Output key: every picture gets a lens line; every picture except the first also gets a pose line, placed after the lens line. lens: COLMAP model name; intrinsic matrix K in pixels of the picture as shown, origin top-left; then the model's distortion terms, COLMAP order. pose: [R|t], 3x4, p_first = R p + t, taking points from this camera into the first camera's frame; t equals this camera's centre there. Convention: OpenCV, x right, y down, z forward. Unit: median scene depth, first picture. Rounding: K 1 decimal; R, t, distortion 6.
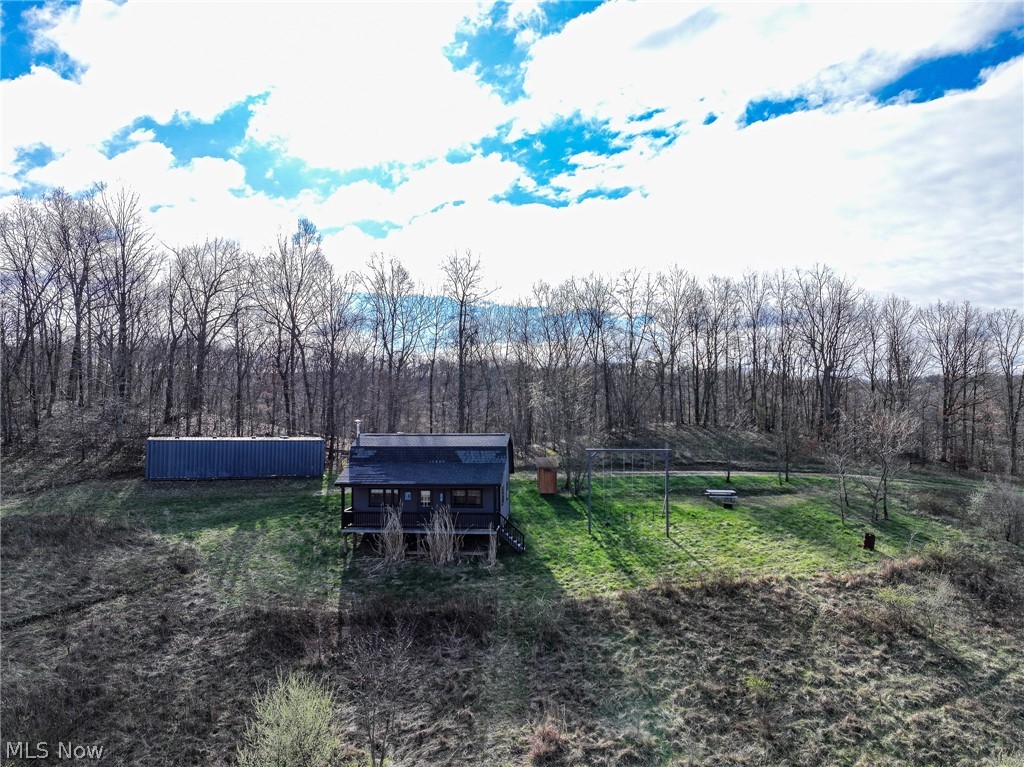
lens RADIAL K [[716.1, 0, 513.4], [0, 716.1, 385.7], [0, 0, 1]] dist [-0.001571, 0.010526]
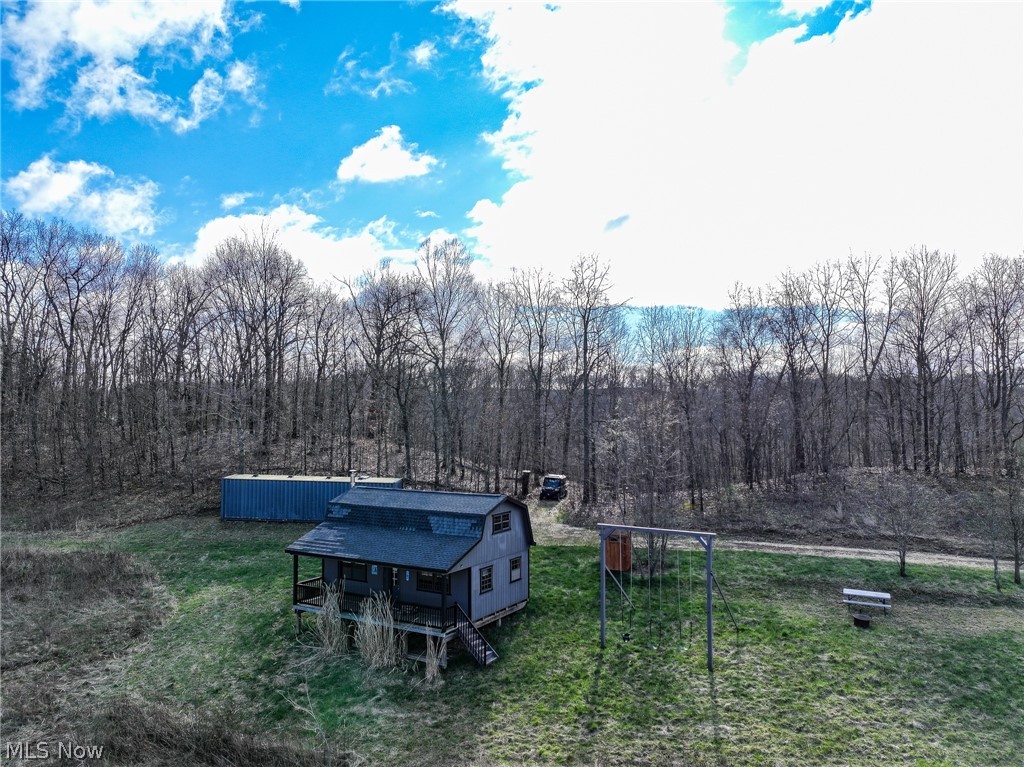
lens RADIAL K [[716.1, 0, 511.5], [0, 716.1, 383.9], [0, 0, 1]] dist [-0.001571, 0.010526]
pose [[0.902209, -0.018486, -0.430903, 0.339603], [0.008988, 0.999670, -0.024067, -0.033403], [0.431205, 0.017841, 0.902077, 0.335676]]
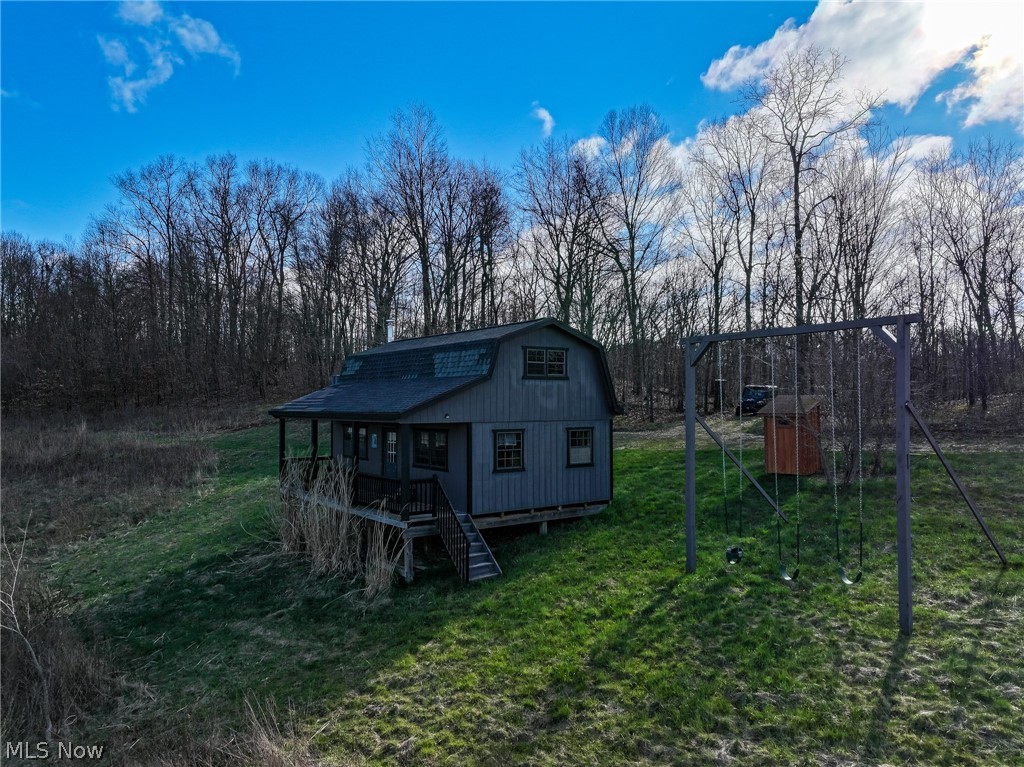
lens RADIAL K [[716.1, 0, 509.6], [0, 716.1, 383.0], [0, 0, 1]] dist [-0.001571, 0.010526]
pose [[0.671174, -0.019260, -0.741049, 0.321112], [0.019896, 0.999770, -0.007965, 0.116051], [0.741032, -0.009398, 0.671403, 0.709091]]
